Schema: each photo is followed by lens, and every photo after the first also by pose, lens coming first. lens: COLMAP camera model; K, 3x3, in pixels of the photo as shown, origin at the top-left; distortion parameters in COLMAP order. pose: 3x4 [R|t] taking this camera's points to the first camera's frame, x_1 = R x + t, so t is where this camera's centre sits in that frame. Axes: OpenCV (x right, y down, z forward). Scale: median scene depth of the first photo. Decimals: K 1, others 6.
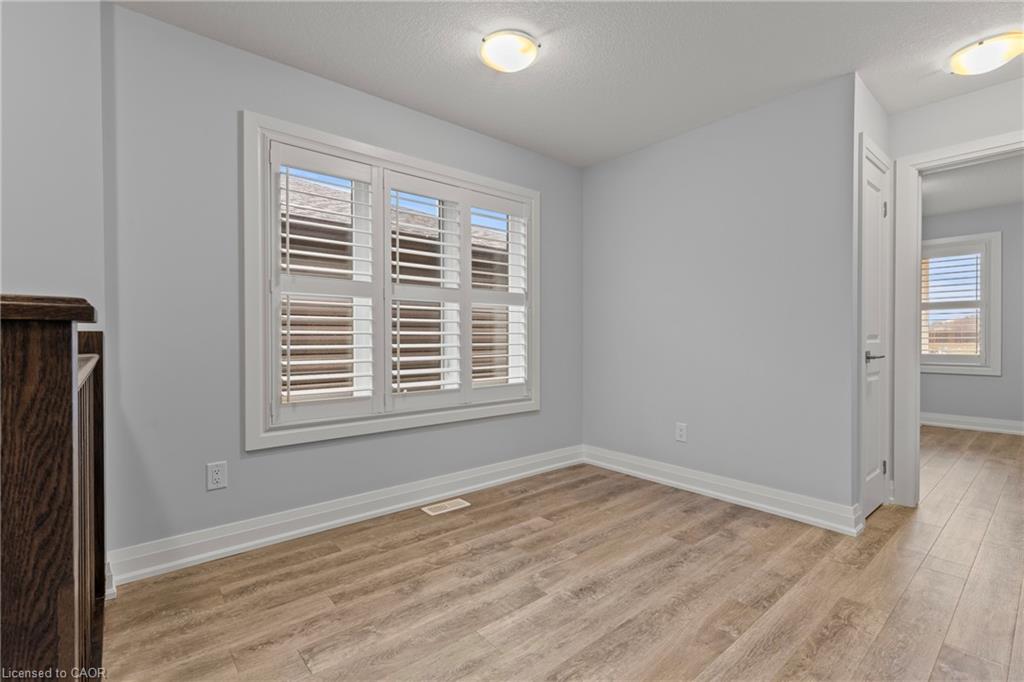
lens RADIAL K [[465.8, 0, 503.4], [0, 465.8, 340.4], [0, 0, 1]] dist [0.001958, -0.000307]
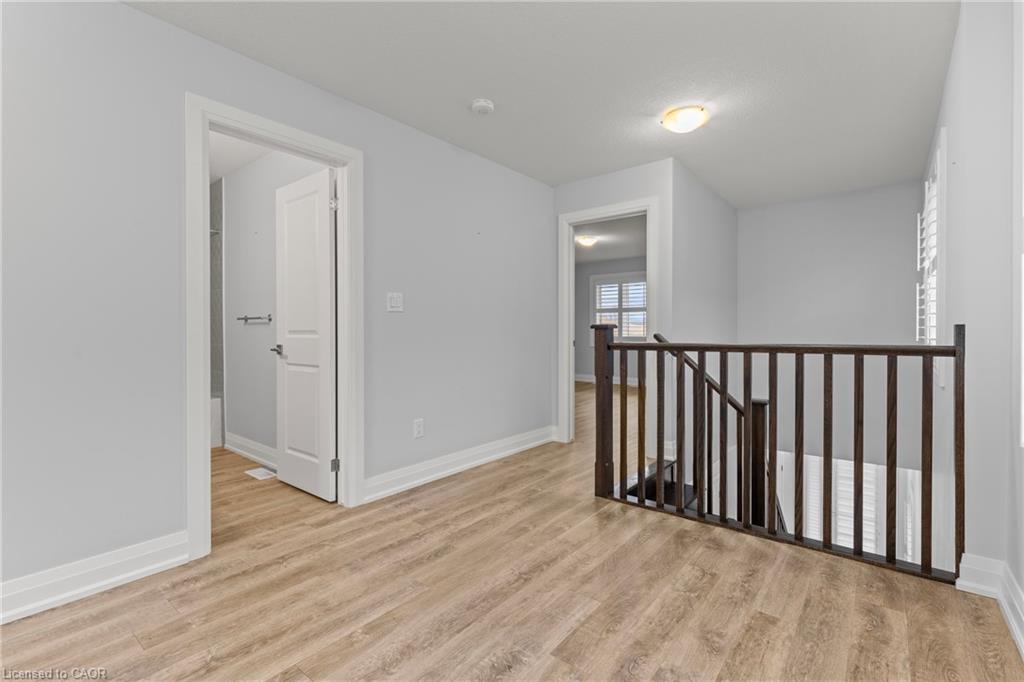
lens RADIAL K [[465.8, 0, 503.4], [0, 465.8, 340.4], [0, 0, 1]] dist [0.001958, -0.000307]
pose [[-0.984887, 0.007040, -0.173057, 0.340984], [0.003164, 0.999738, 0.022659, -0.021125], [0.173171, 0.021769, -0.984651, 1.942184]]
